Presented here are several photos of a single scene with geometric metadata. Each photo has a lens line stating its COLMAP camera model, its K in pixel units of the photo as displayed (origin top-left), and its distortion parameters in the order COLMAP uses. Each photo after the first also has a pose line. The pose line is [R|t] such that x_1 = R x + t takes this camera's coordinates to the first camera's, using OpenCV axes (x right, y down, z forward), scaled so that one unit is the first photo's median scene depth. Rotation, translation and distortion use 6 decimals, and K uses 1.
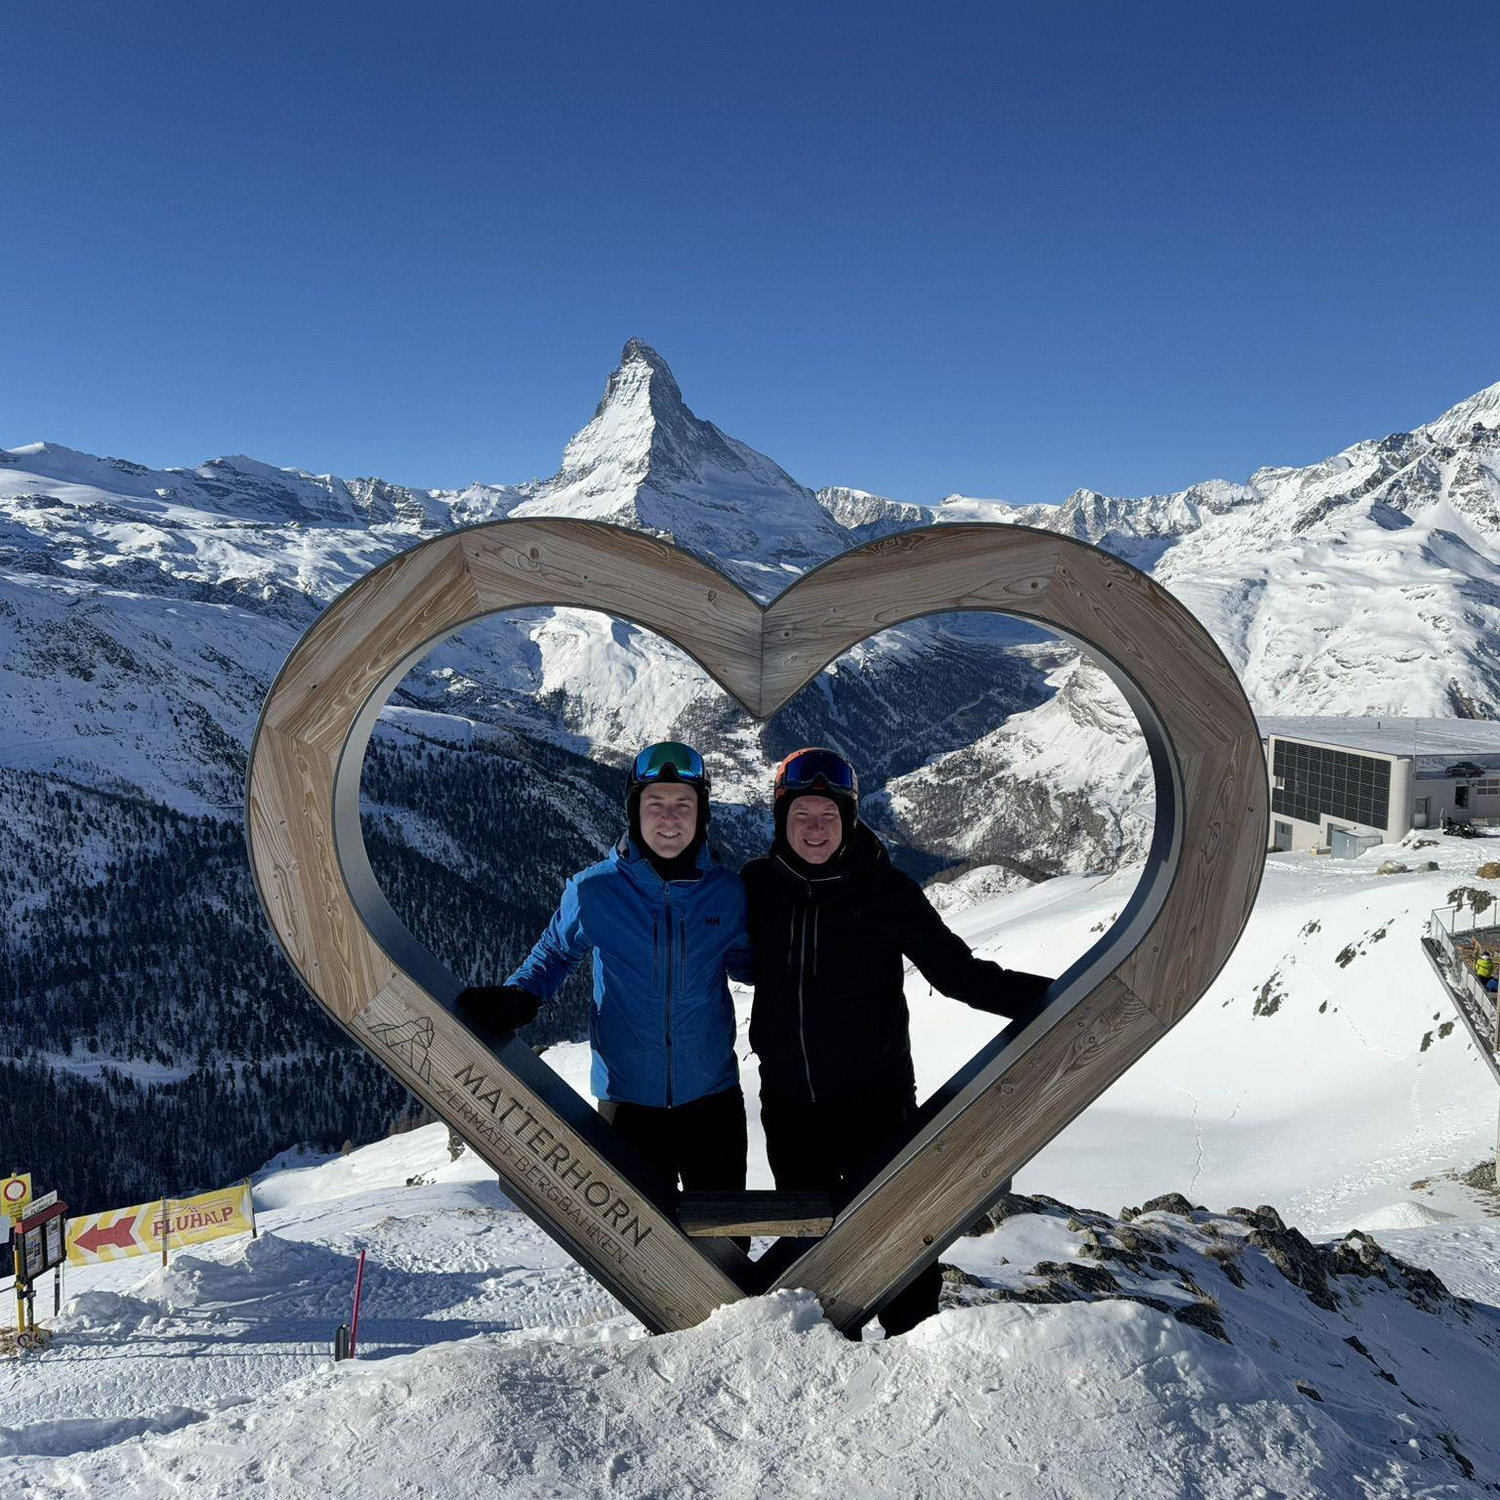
lens RADIAL K [[1654.5, 0, 762.8], [0, 1654.5, 733.2], [0, 0, 1]] dist [0.222140, -0.649349]
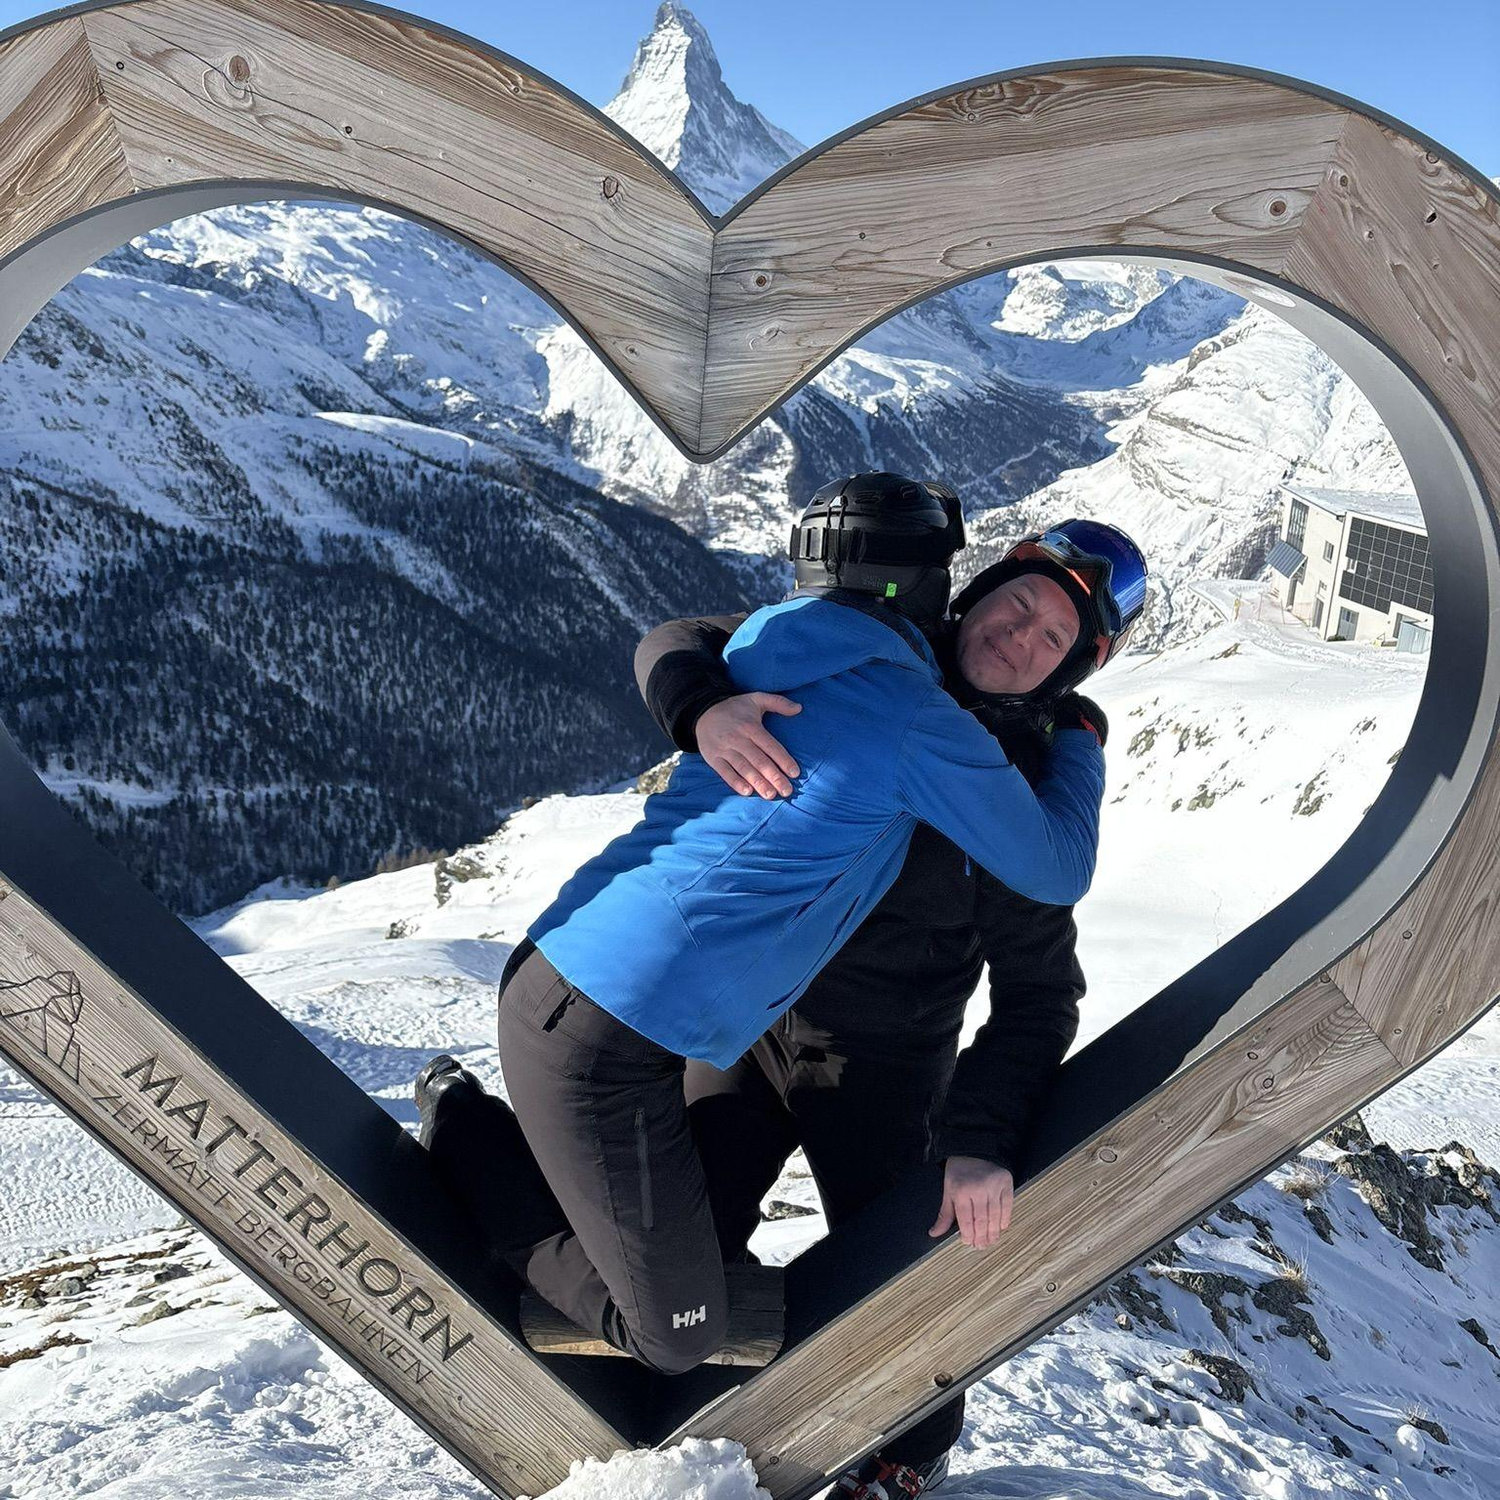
lens RADIAL K [[1526.6, 0, 779.1], [0, 1526.6, 783.6], [0, 0, 1]] dist [0.016145, -0.000062]
pose [[0.997953, 0.063784, -0.004604, 0.008804], [-0.061573, 0.977819, 0.200195, -0.001694], [0.017271, -0.199502, 0.979745, 0.150879]]
